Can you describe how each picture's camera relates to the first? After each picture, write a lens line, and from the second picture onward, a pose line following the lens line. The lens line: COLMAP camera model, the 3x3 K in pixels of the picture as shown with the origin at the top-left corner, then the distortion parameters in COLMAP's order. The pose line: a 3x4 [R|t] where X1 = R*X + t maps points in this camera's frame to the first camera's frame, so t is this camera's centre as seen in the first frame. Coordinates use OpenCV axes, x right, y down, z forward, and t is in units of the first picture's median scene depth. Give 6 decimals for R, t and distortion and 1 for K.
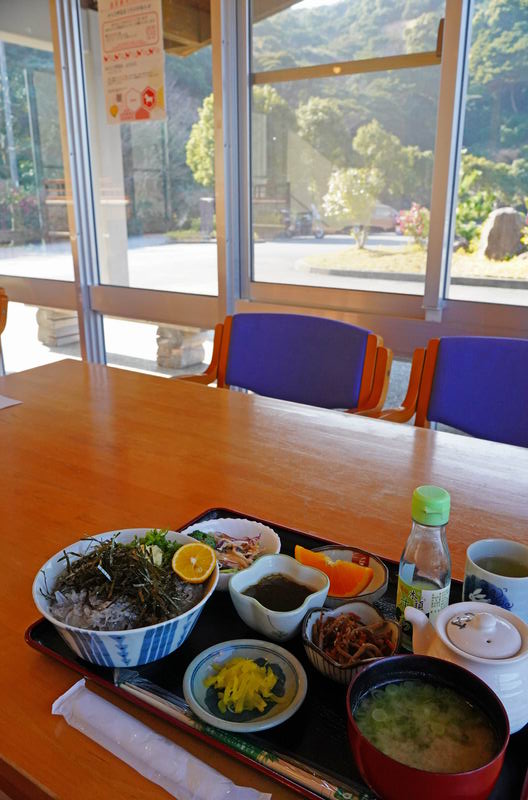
lens RADIAL K [[632.7, 0, 262.3], [0, 632.7, 400.9], [0, 0, 1]] dist [-0.009640, 0.010596]
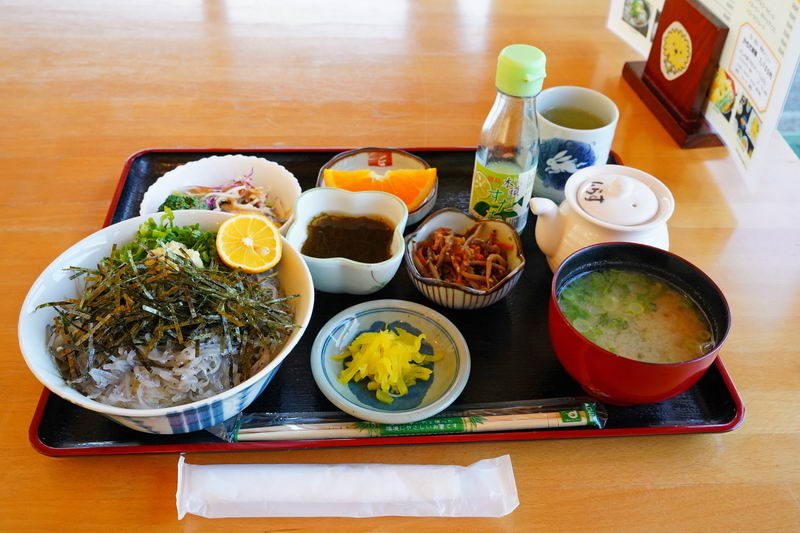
lens RADIAL K [[741.8, 0, 400.1], [0, 741.8, 264.5], [0, 0, 1]] dist [-0.015474, 0.000000]
pose [[0.801974, -0.379442, 0.461369, -0.367311], [0.143247, 0.871971, 0.468132, -0.076382], [-0.579929, -0.309340, 0.753652, 0.313969]]
